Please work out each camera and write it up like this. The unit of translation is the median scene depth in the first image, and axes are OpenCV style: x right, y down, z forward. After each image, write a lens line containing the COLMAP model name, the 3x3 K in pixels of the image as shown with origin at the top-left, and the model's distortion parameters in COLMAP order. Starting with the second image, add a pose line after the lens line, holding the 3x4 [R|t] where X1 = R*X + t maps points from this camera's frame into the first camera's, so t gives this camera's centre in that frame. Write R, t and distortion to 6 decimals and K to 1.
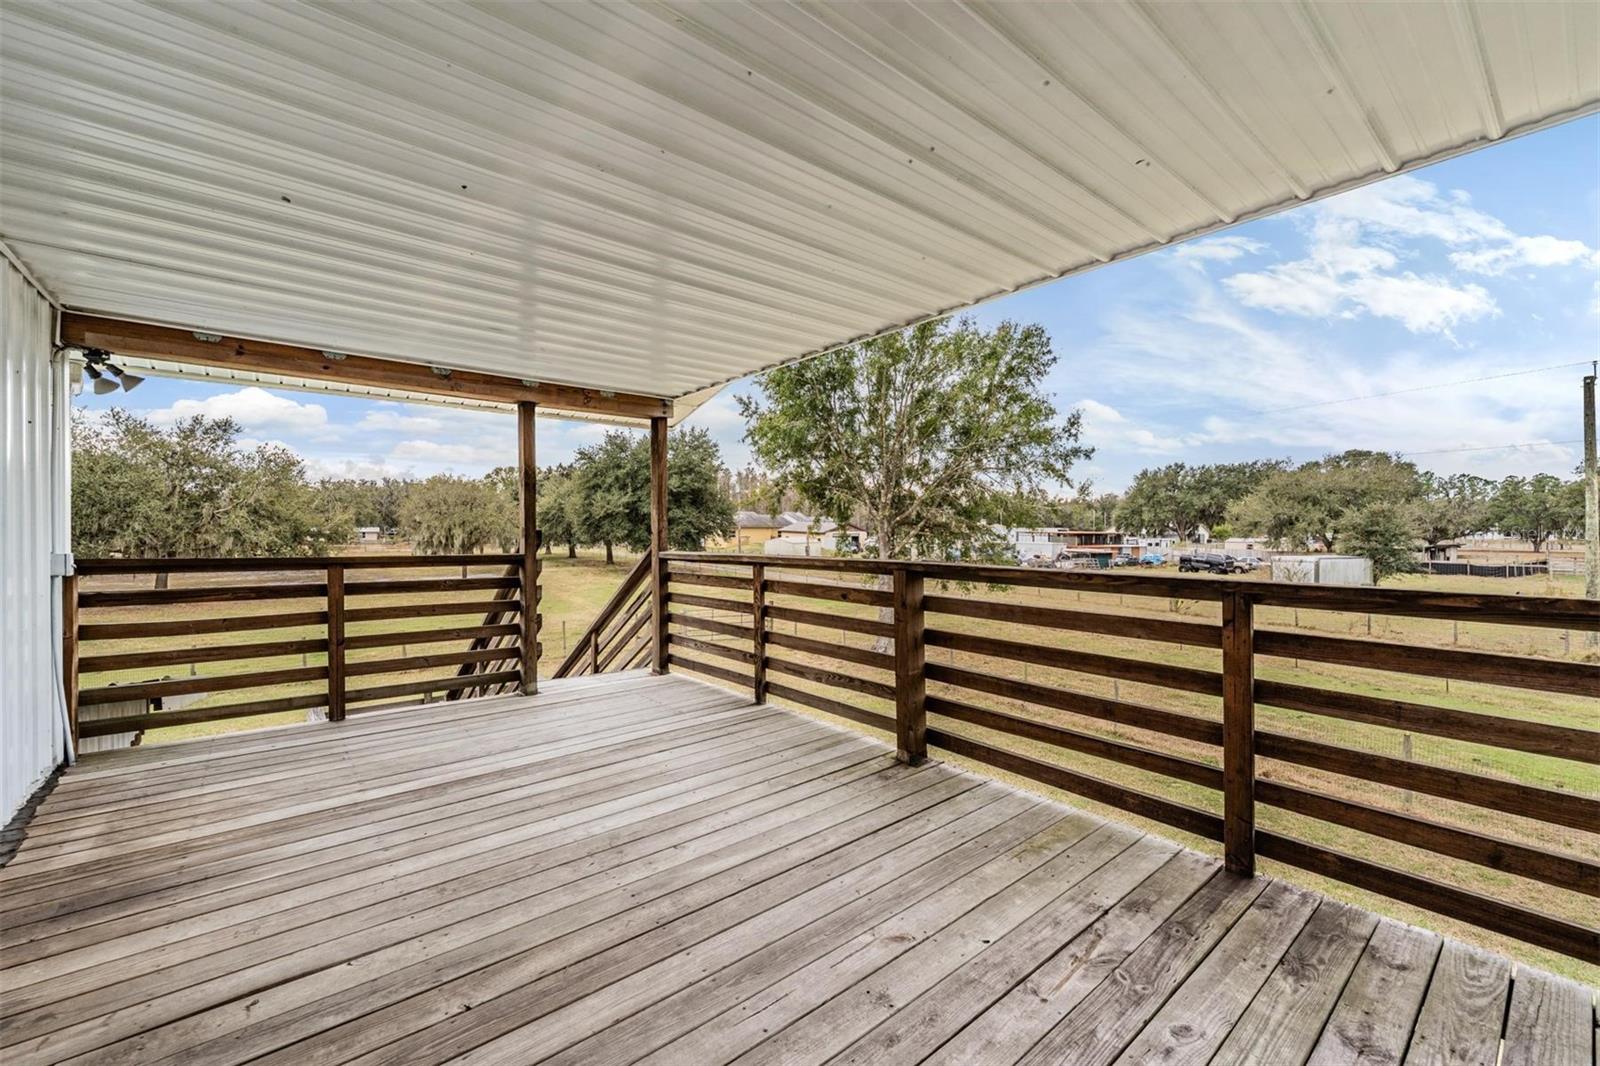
lens RADIAL K [[654.7, 0, 796.0], [0, 654.7, 529.7], [0, 0, 1]] dist [0.000887, -0.000213]
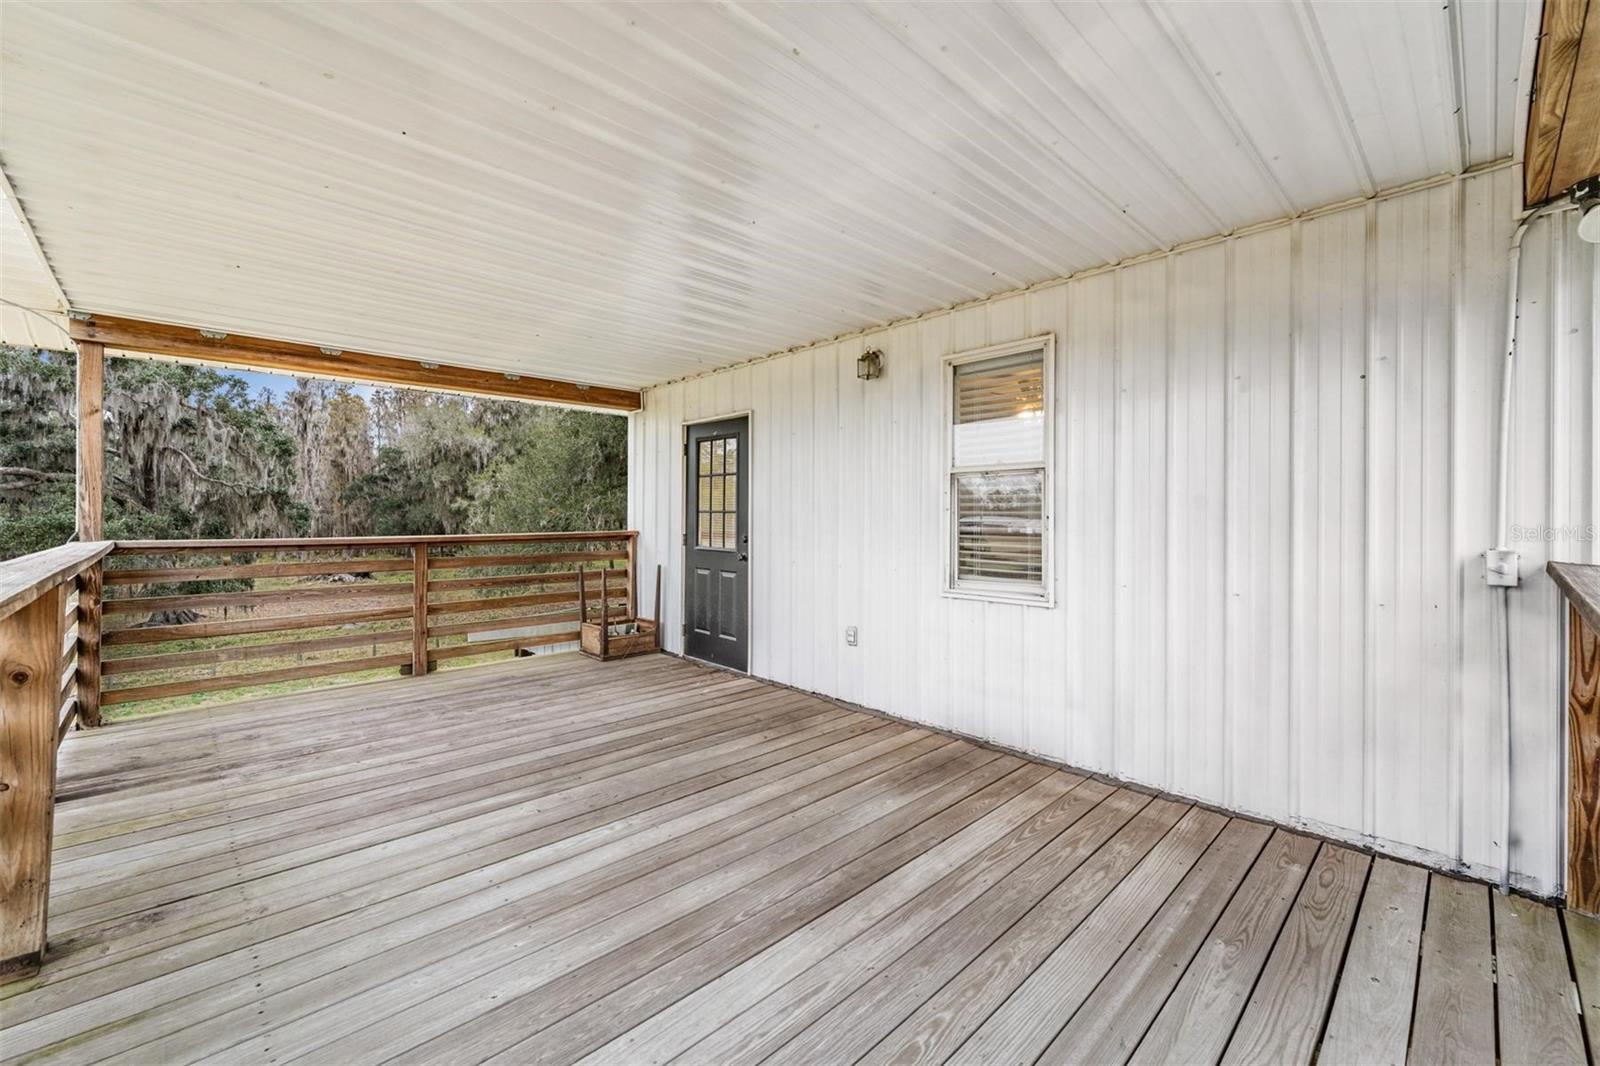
lens RADIAL K [[654.7, 0, 796.0], [0, 654.7, 529.7], [0, 0, 1]] dist [0.000887, -0.000213]
pose [[-0.997223, -0.001291, -0.074458, -0.515986], [-0.003128, 0.999694, 0.024556, 0.005585], [0.074403, 0.024720, -0.996922, 2.064524]]
